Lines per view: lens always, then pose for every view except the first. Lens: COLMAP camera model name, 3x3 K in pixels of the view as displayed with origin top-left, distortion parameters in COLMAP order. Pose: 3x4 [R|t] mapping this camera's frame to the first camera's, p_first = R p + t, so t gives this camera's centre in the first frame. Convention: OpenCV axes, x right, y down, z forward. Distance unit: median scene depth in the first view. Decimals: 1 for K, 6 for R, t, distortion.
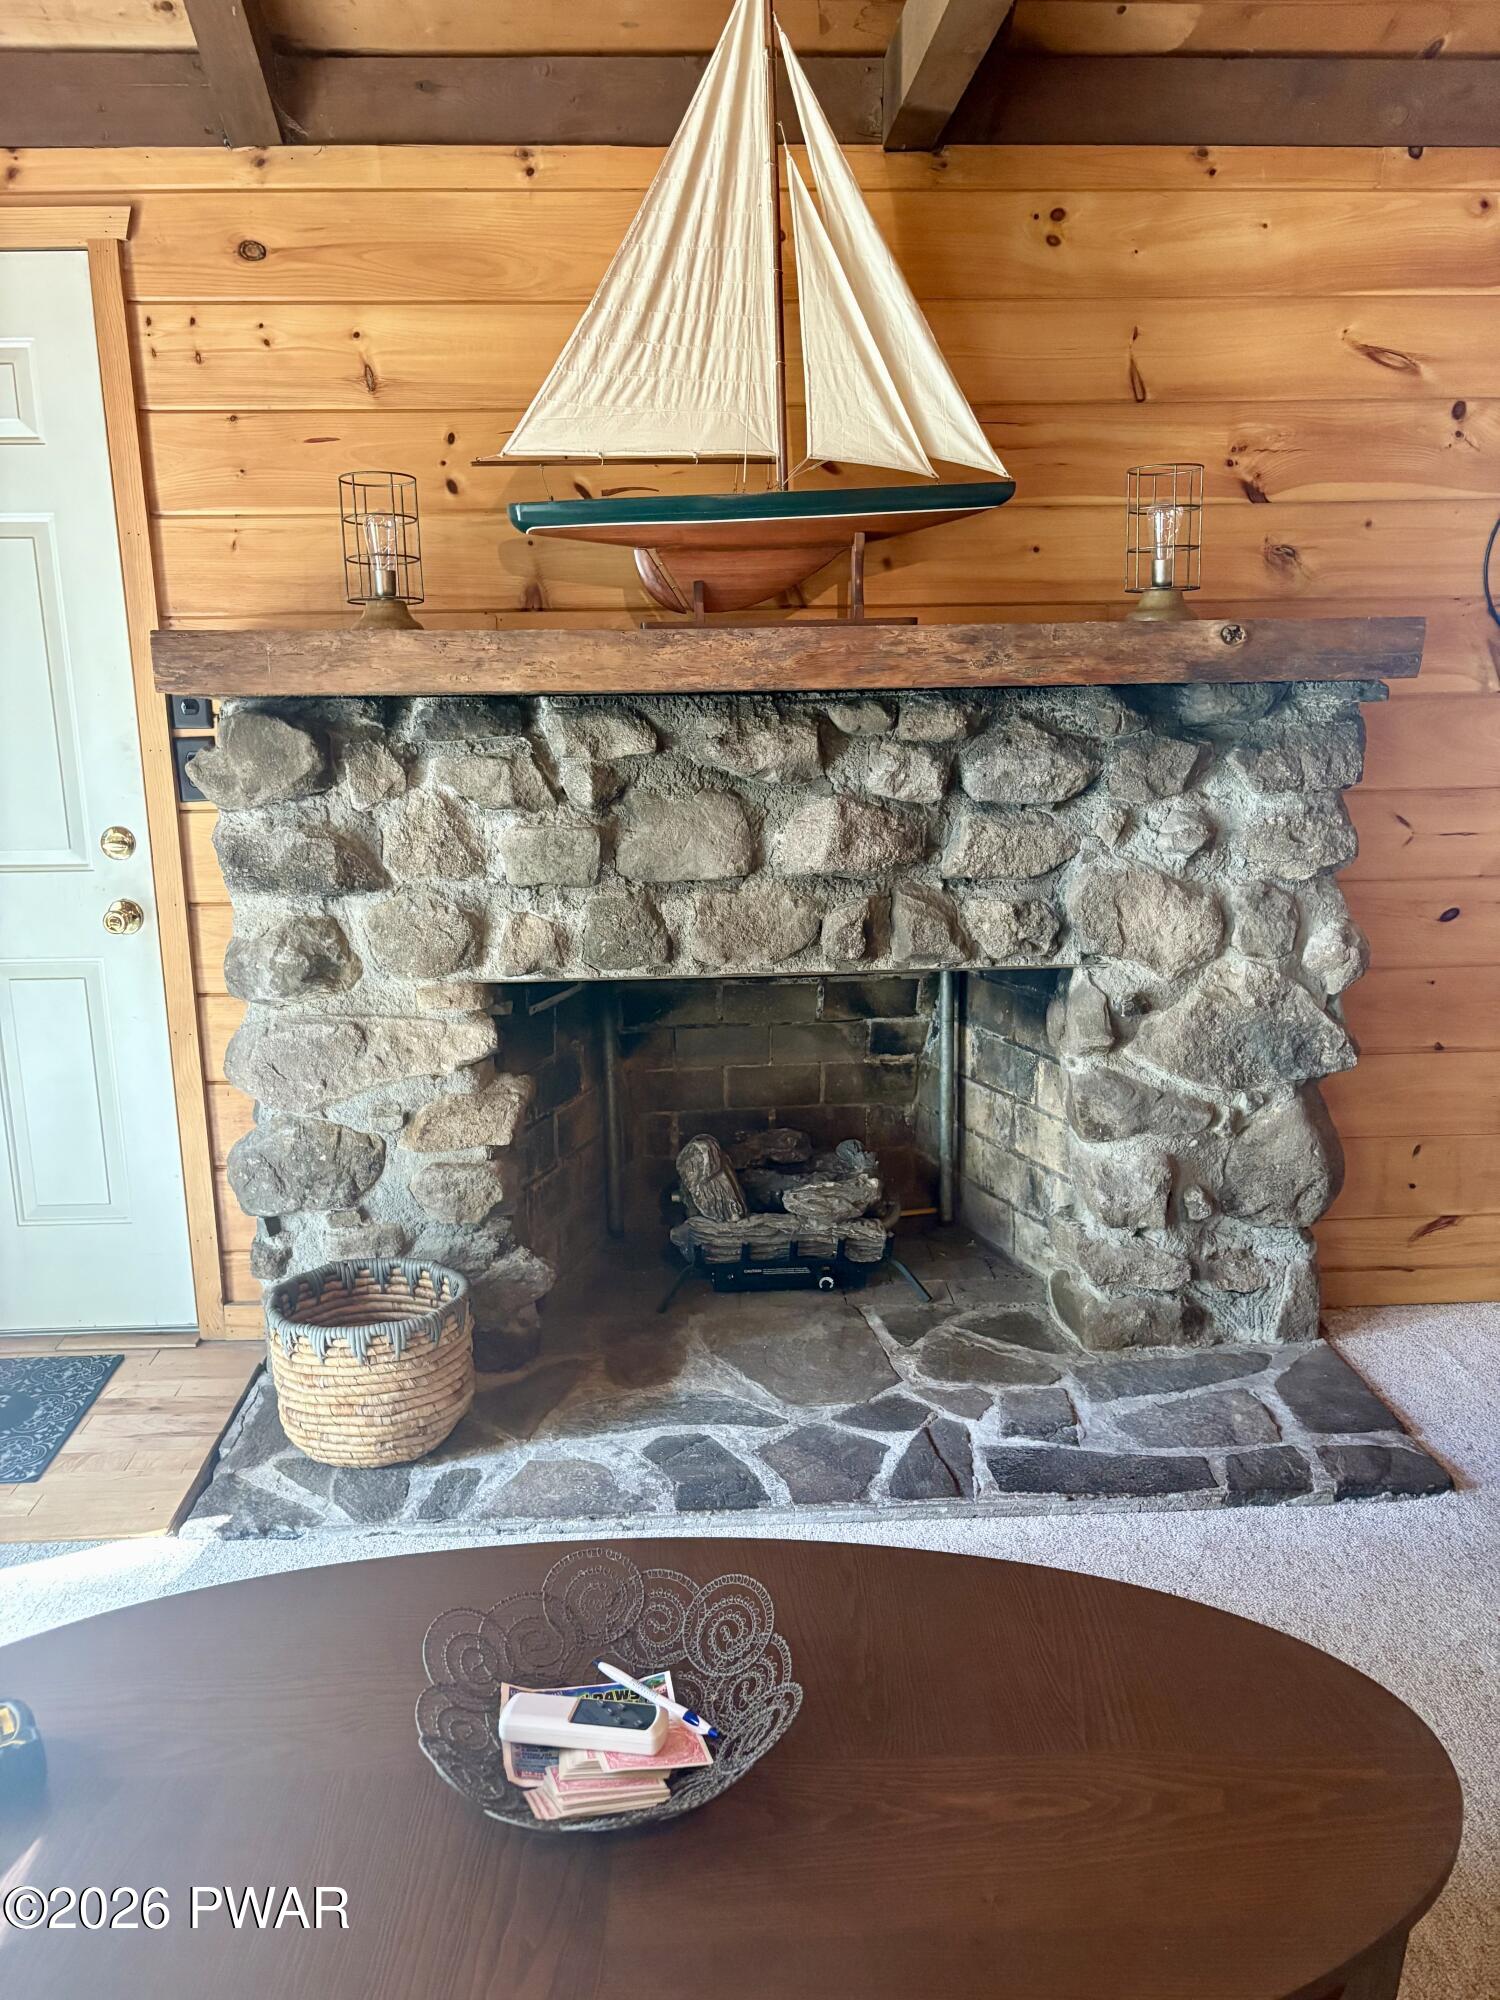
lens RADIAL K [[1515.2, 0, 751.0], [0, 1515.2, 1005.9], [0, 0, 1]] dist [0.043656, -0.063028]
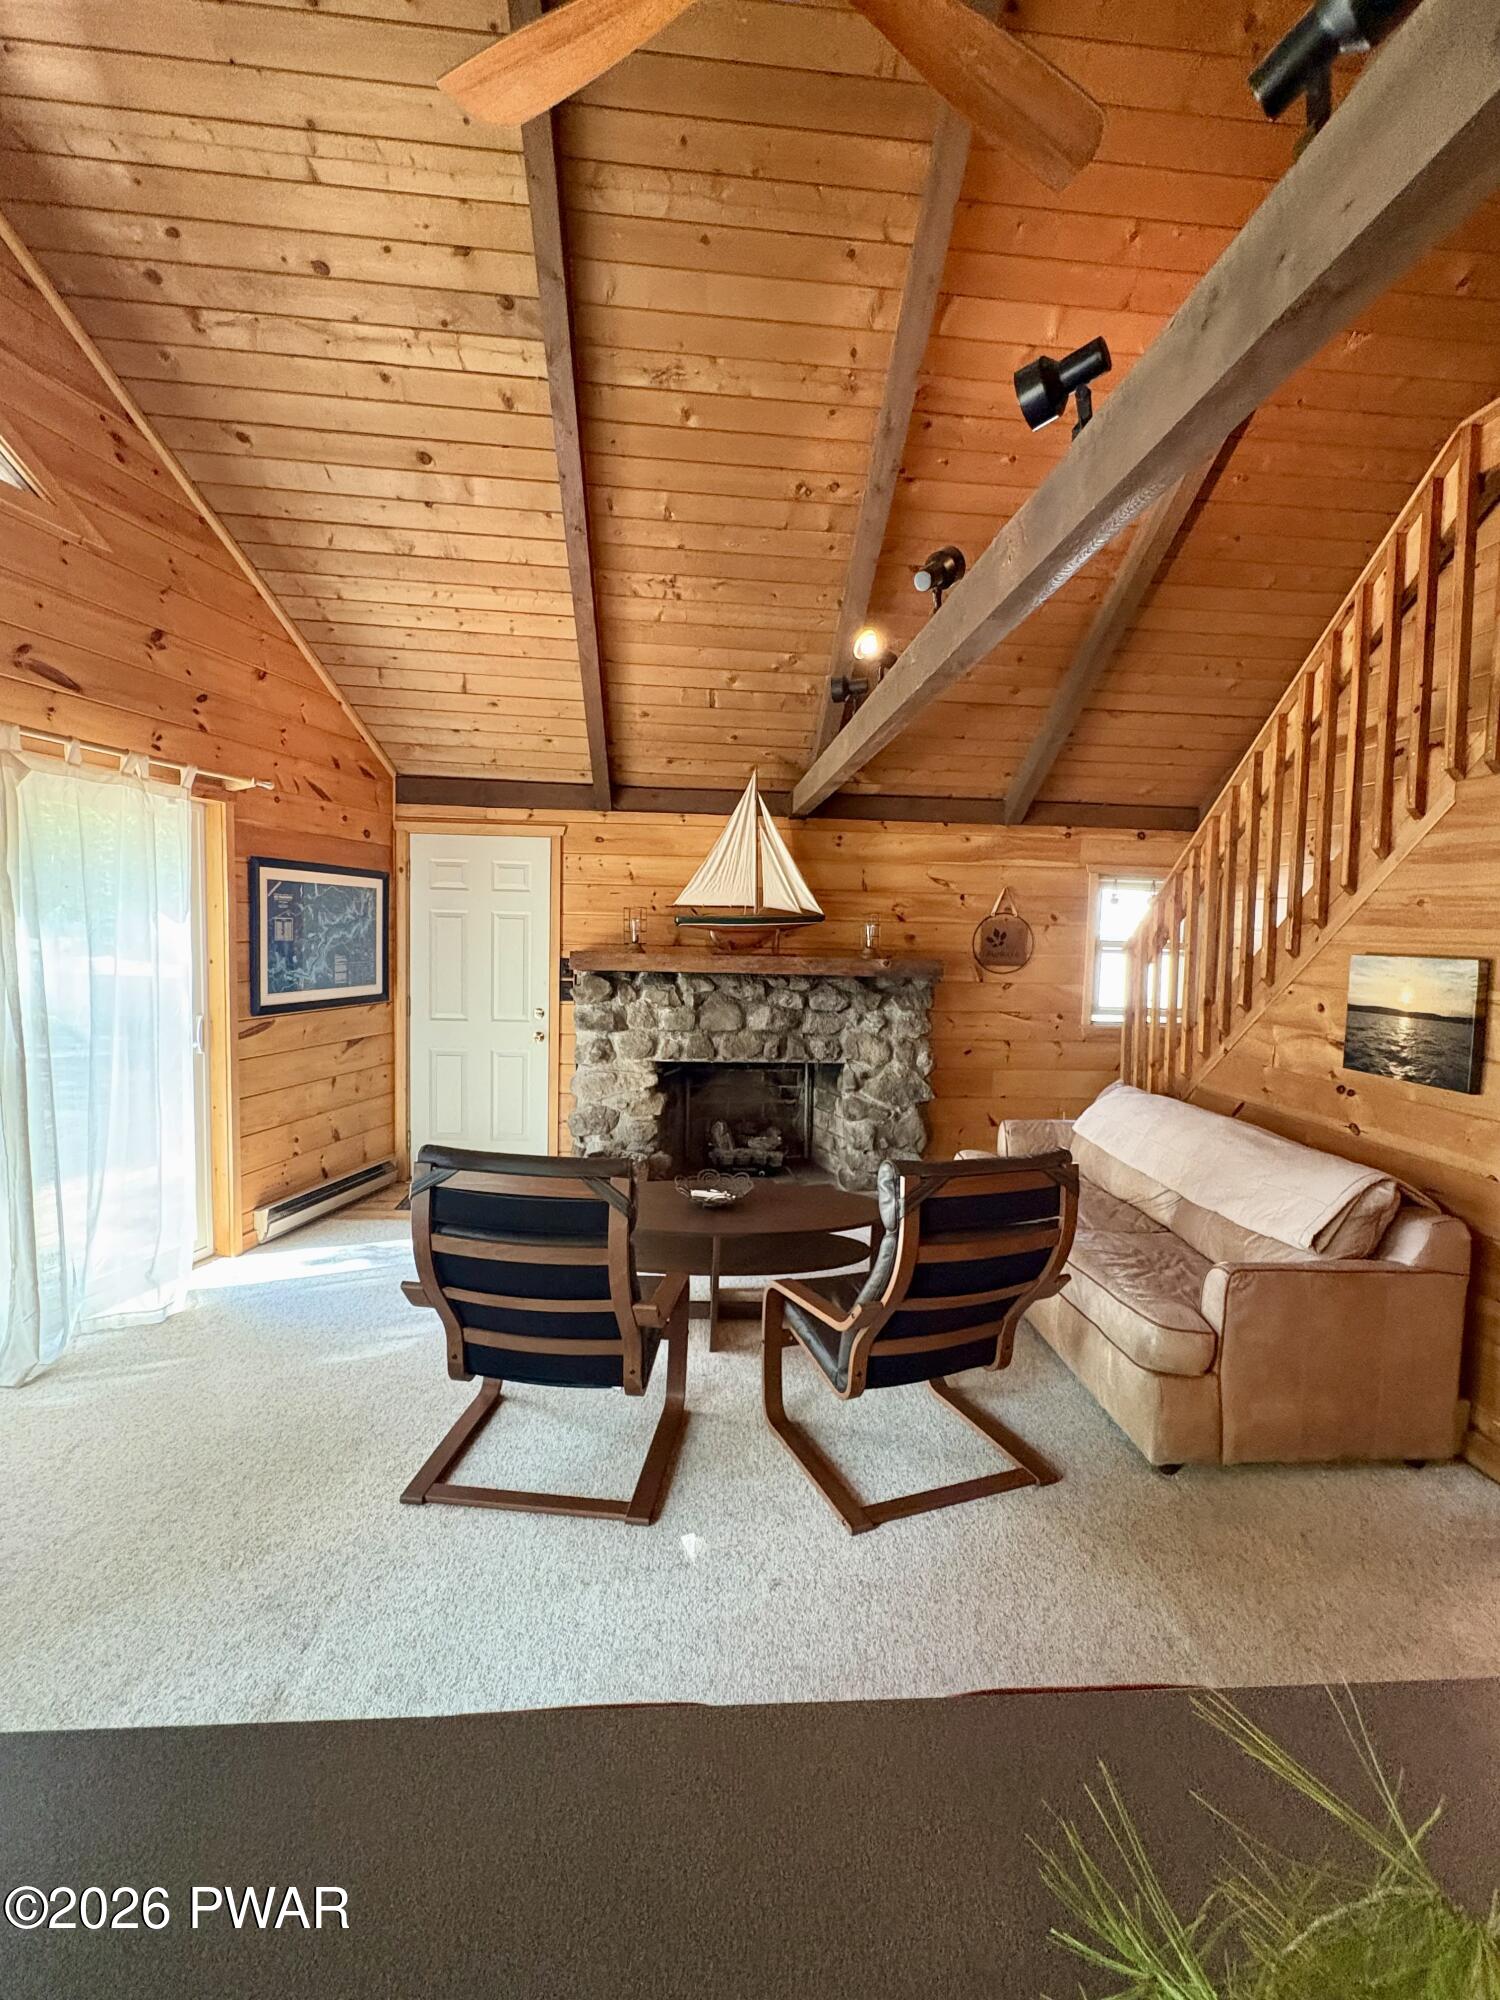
lens RADIAL K [[882.3, 0, 749.6], [0, 882.3, 999.9], [0, 0, 1]] dist [0.000664, 0.000077]
pose [[0.999052, 0.035756, 0.024812, -0.031943], [-0.031782, 0.988870, -0.145348, 0.118233], [-0.029733, 0.144422, 0.989069, -0.828129]]
